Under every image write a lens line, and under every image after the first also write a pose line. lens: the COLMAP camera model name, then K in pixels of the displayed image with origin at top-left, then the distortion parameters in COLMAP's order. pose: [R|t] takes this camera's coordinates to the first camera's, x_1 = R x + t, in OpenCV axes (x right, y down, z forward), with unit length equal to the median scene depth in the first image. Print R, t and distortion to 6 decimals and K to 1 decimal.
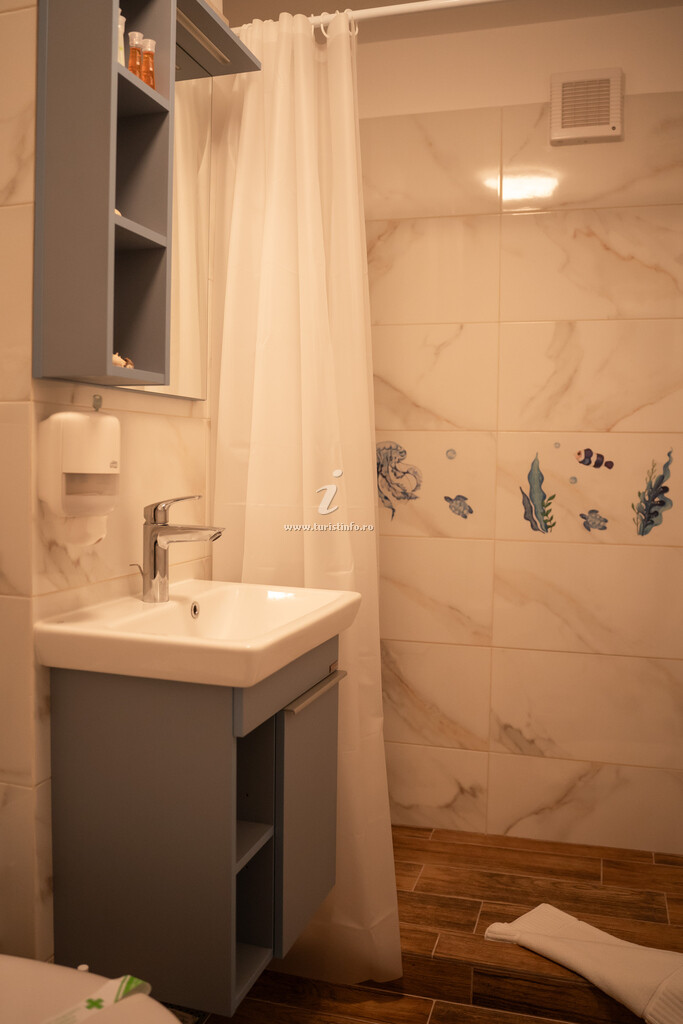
lens RADIAL K [[913.9, 0, 339.1], [0, 913.9, 489.5], [0, 0, 1]] dist [-0.122544, 0.107759]
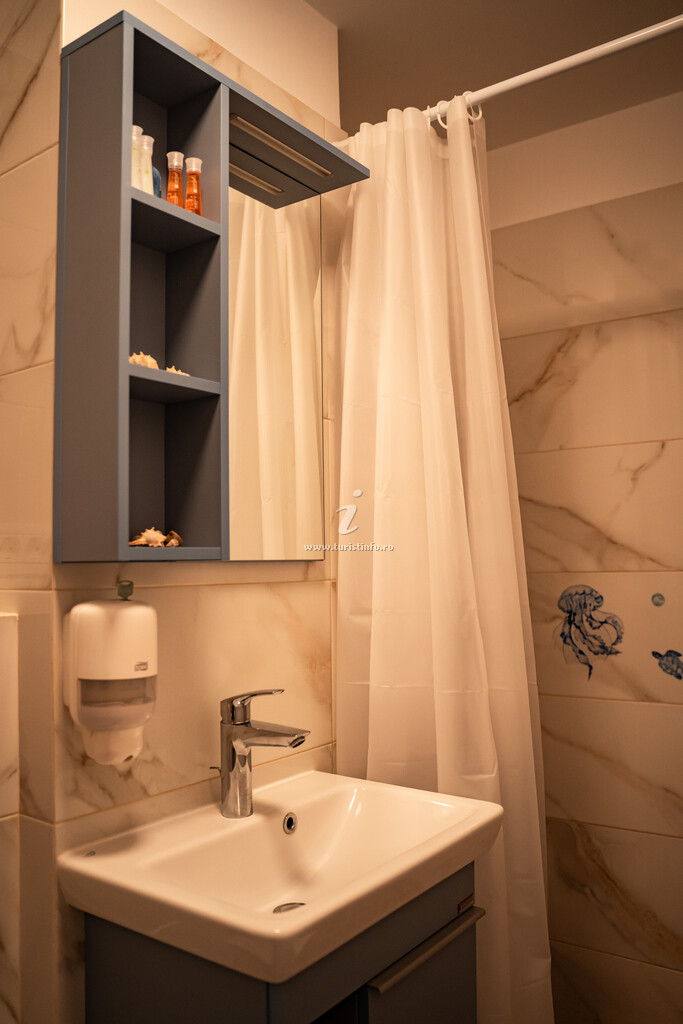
lens RADIAL K [[843.4, 0, 326.1], [0, 843.4, 508.0], [0, 0, 1]] dist [-0.079727, 0.015830]
pose [[0.942514, -0.051666, -0.330148, 0.123592], [0.018882, 0.994631, -0.101748, -0.067039], [0.333632, 0.089665, 0.938429, 0.251921]]
